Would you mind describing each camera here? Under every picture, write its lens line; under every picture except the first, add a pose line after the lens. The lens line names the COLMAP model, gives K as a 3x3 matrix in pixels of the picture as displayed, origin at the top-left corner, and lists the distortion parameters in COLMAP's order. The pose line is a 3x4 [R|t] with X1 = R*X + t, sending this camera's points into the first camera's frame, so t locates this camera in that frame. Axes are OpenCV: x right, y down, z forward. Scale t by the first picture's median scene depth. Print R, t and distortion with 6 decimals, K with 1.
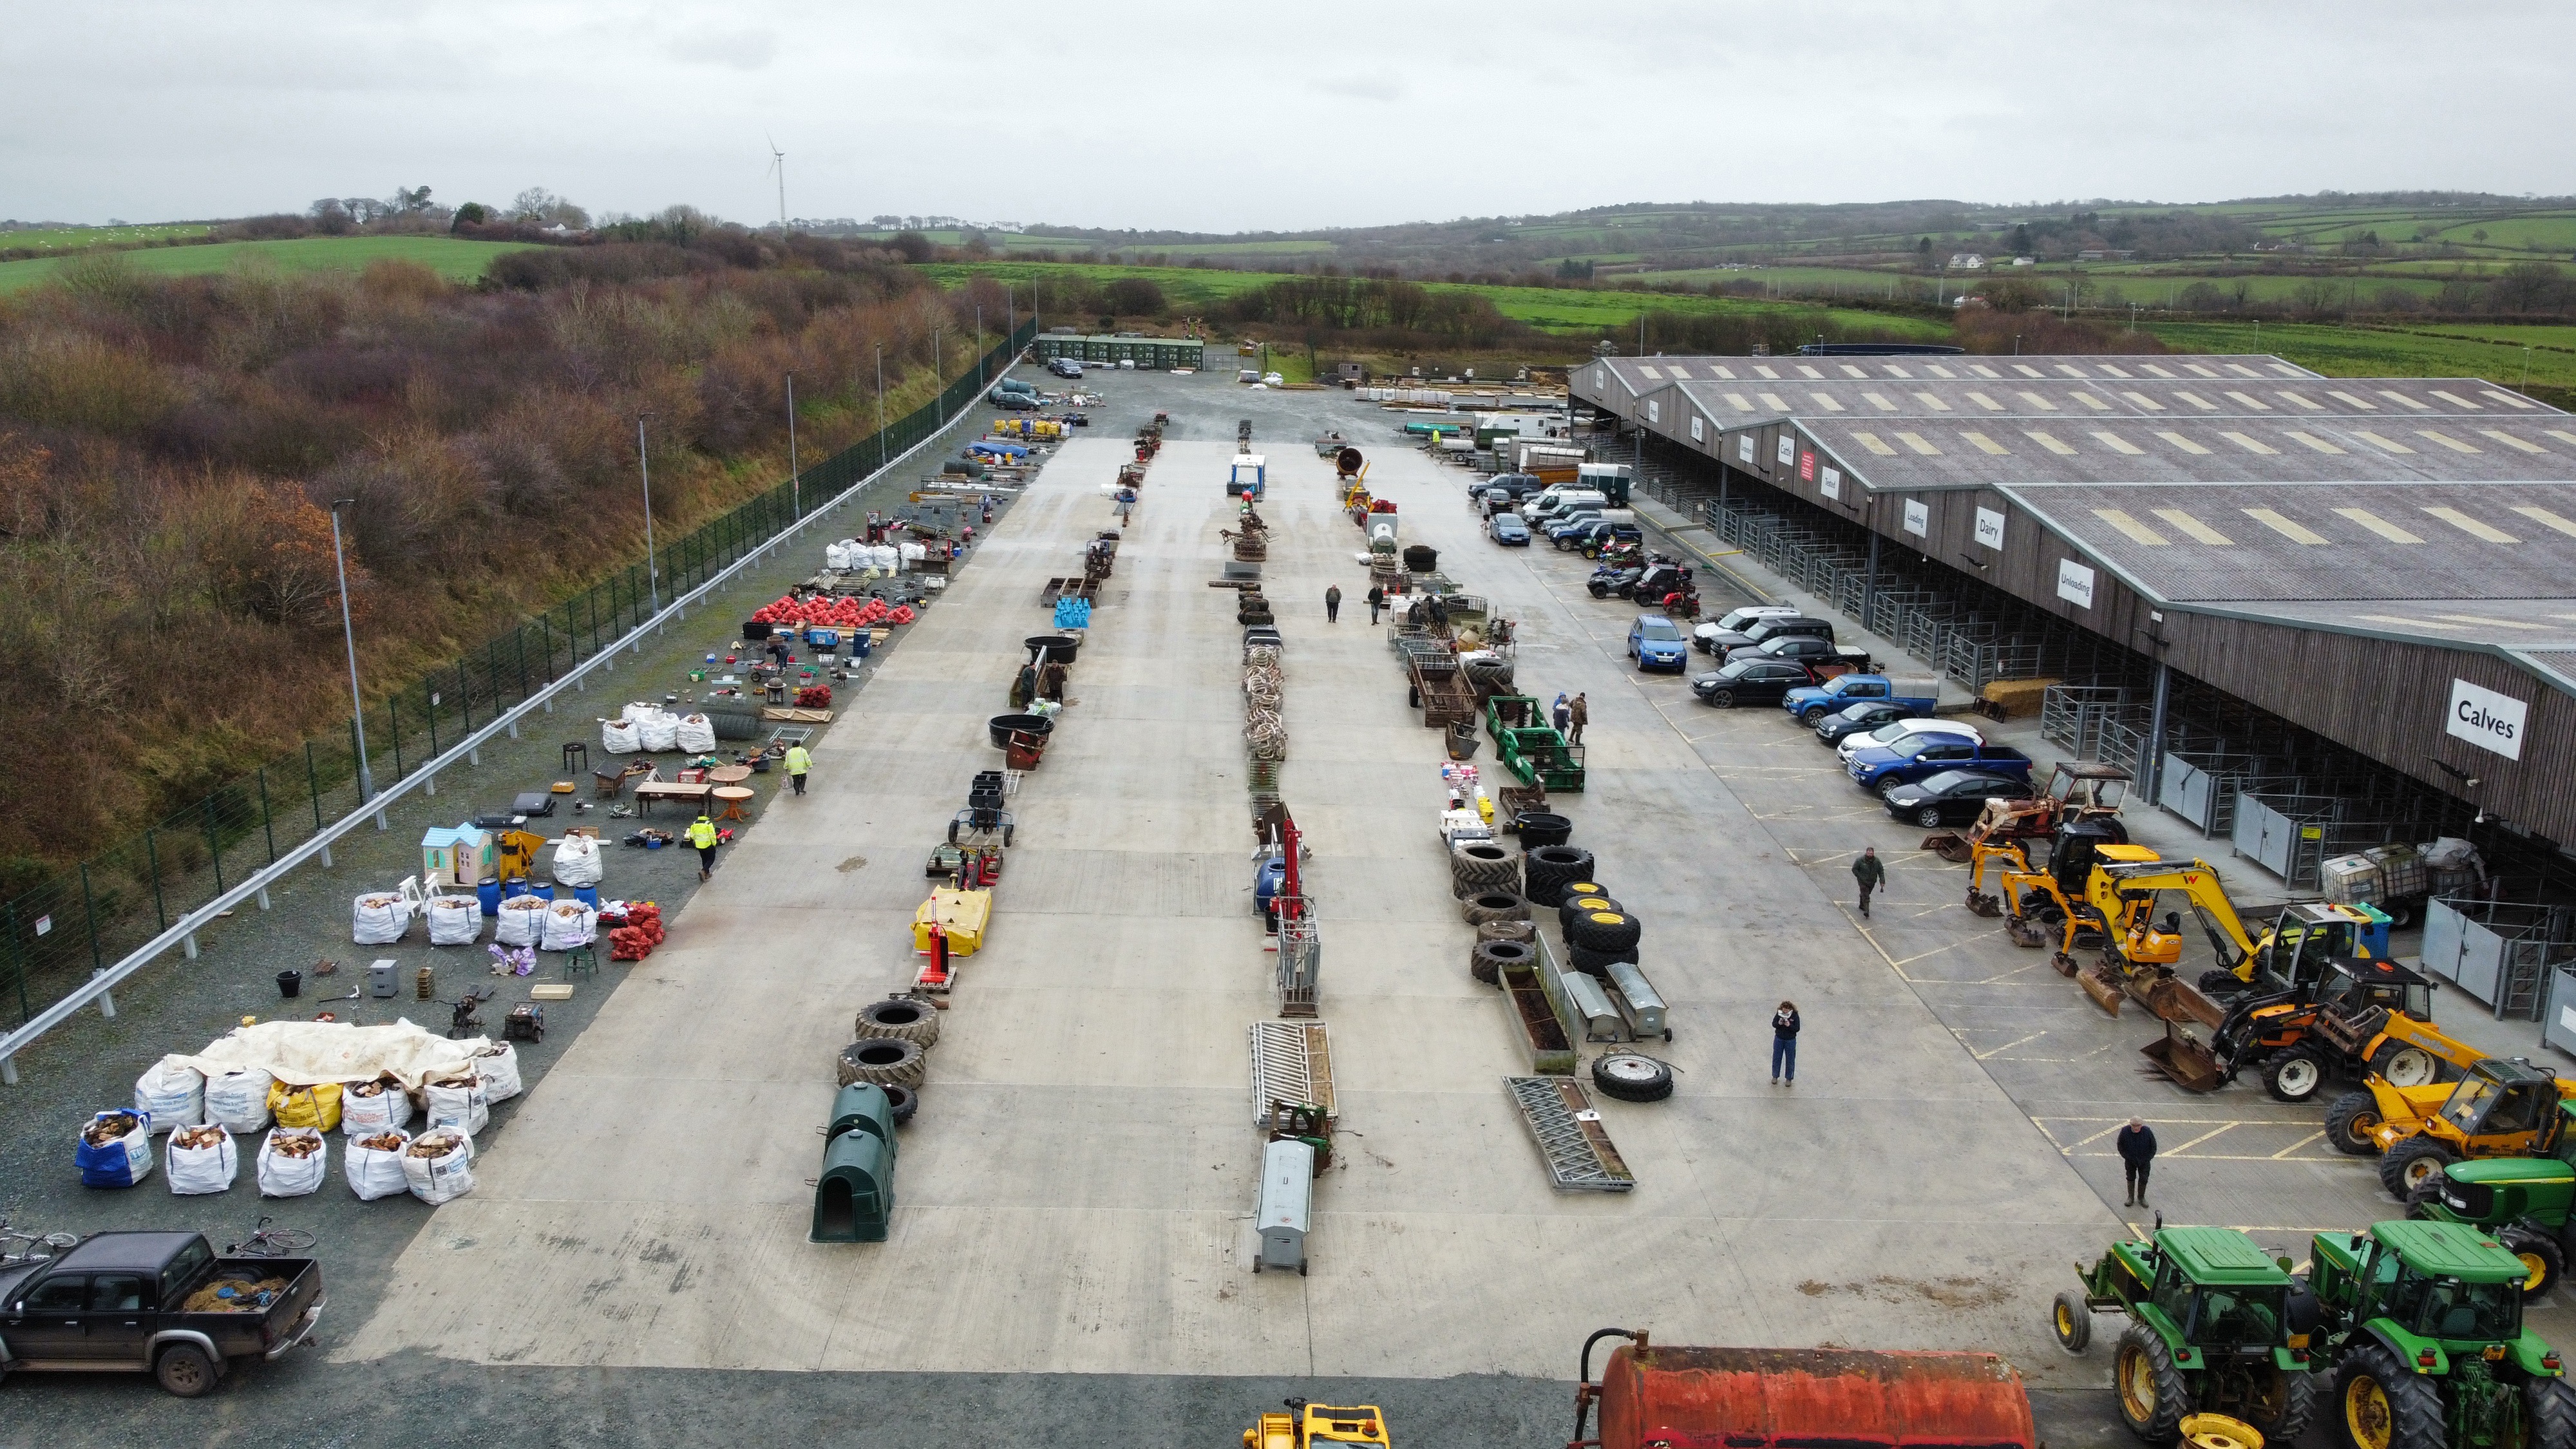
lens RADIAL K [[1948.7, 0, 1288.0], [0, 1948.7, 724.5], [0, 0, 1]] dist [0.001009, -0.003495]
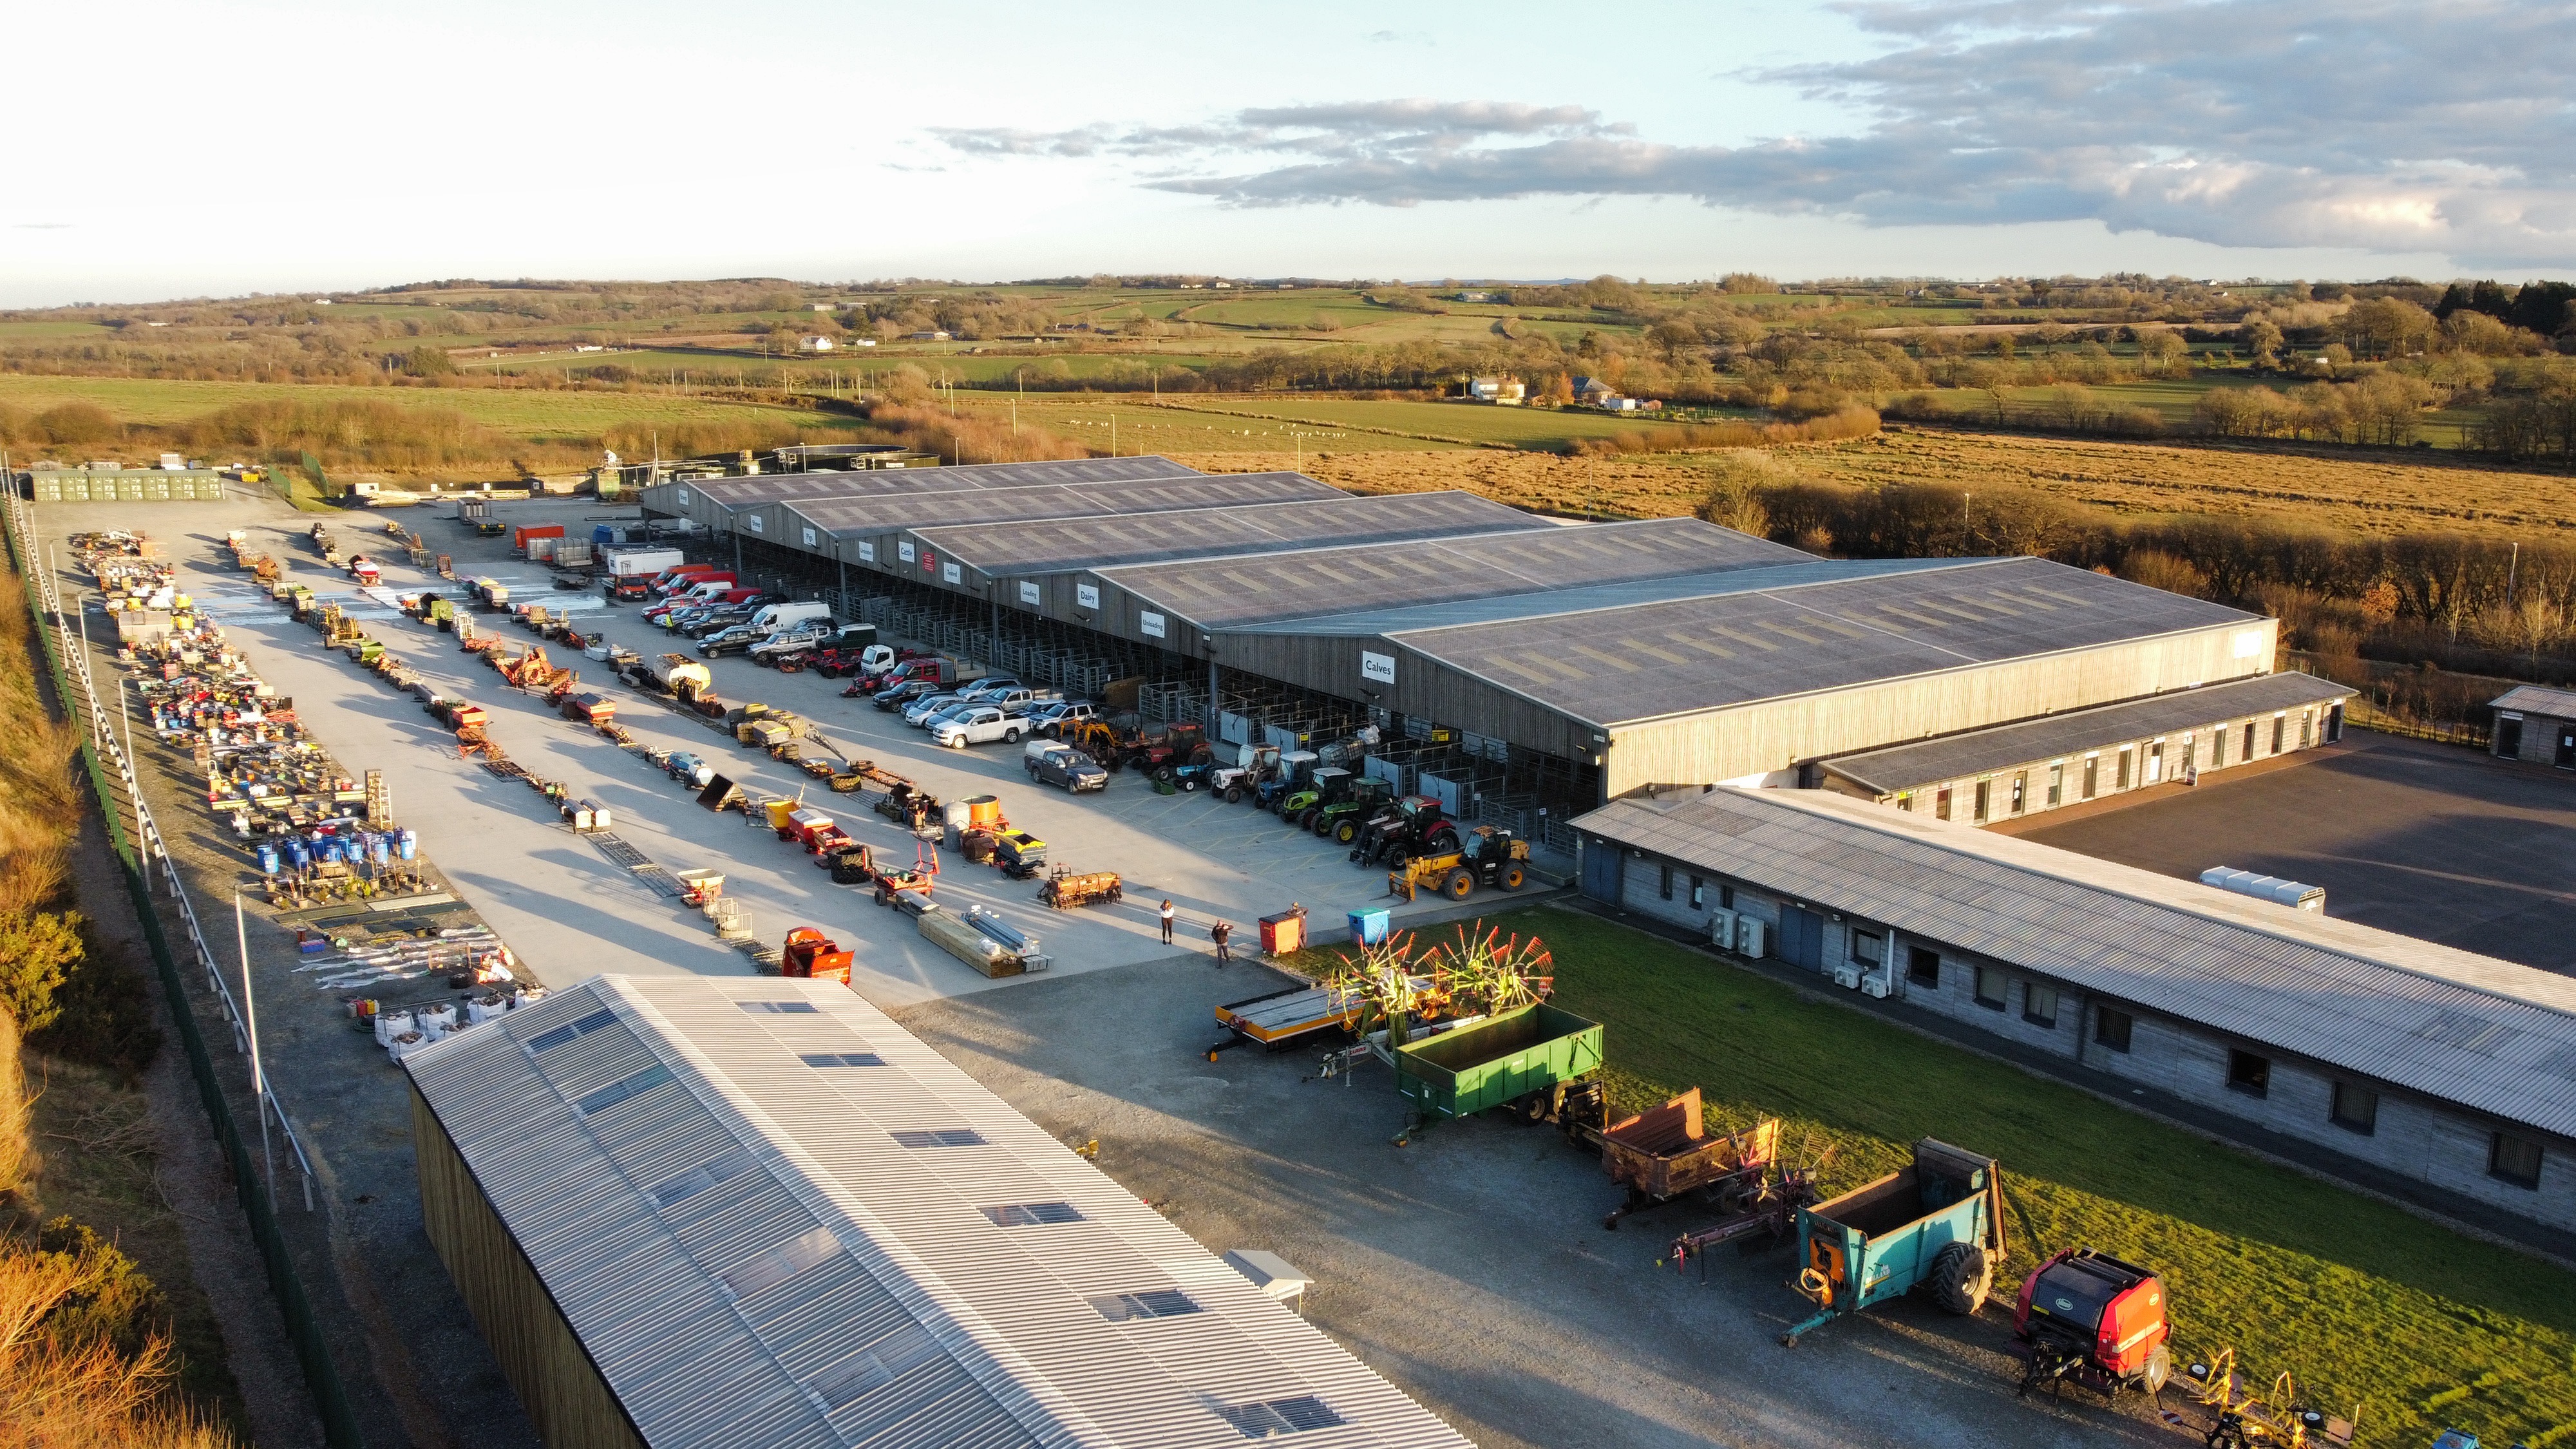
lens RADIAL K [[1948.7, 0, 1288.0], [0, 1948.7, 724.5], [0, 0, 1]] dist [0.001009, -0.003495]
pose [[0.840148, -0.113836, 0.530276, -0.350704], [0.132222, 0.991215, 0.003300, 0.021901], [-0.525993, 0.067341, 0.847819, -0.438851]]
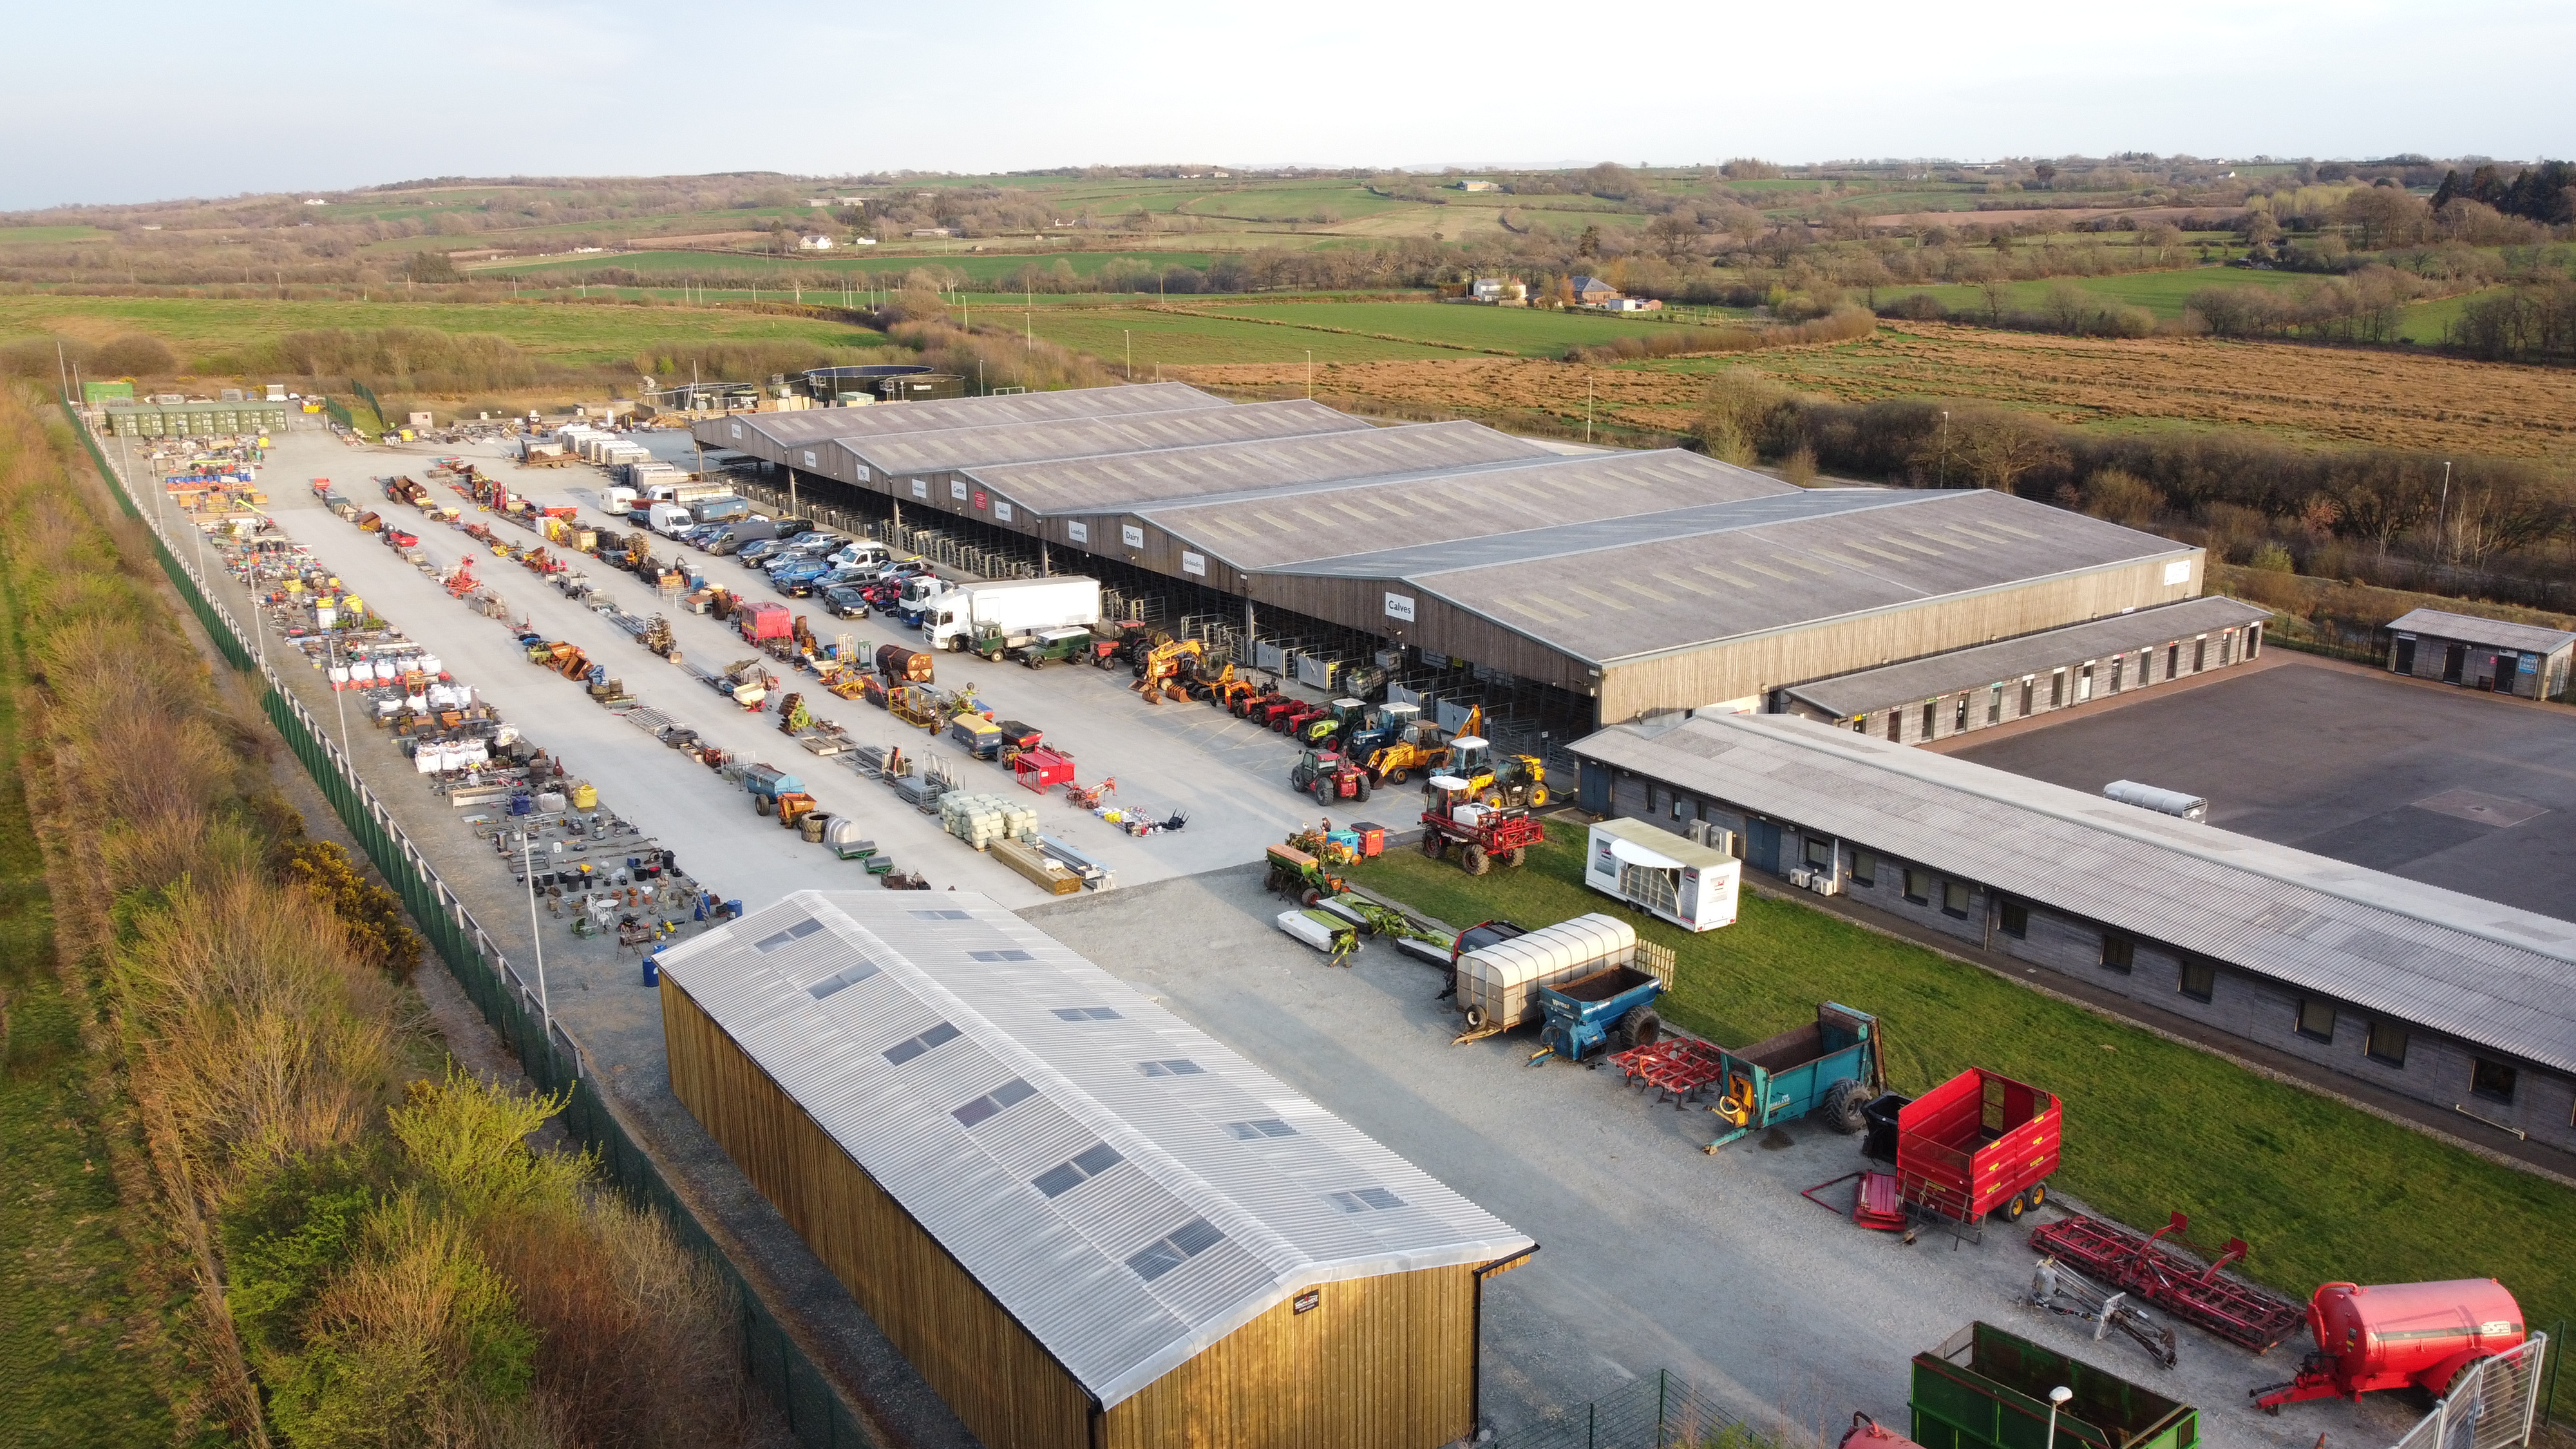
lens RADIAL K [[1948.7, 0, 1288.0], [0, 1948.7, 724.5], [0, 0, 1]] dist [0.001009, -0.003495]
pose [[0.839624, -0.151817, 0.521521, -0.450567], [0.142726, 0.988070, 0.057849, -0.010271], [-0.524082, 0.025863, 0.851275, -0.567432]]
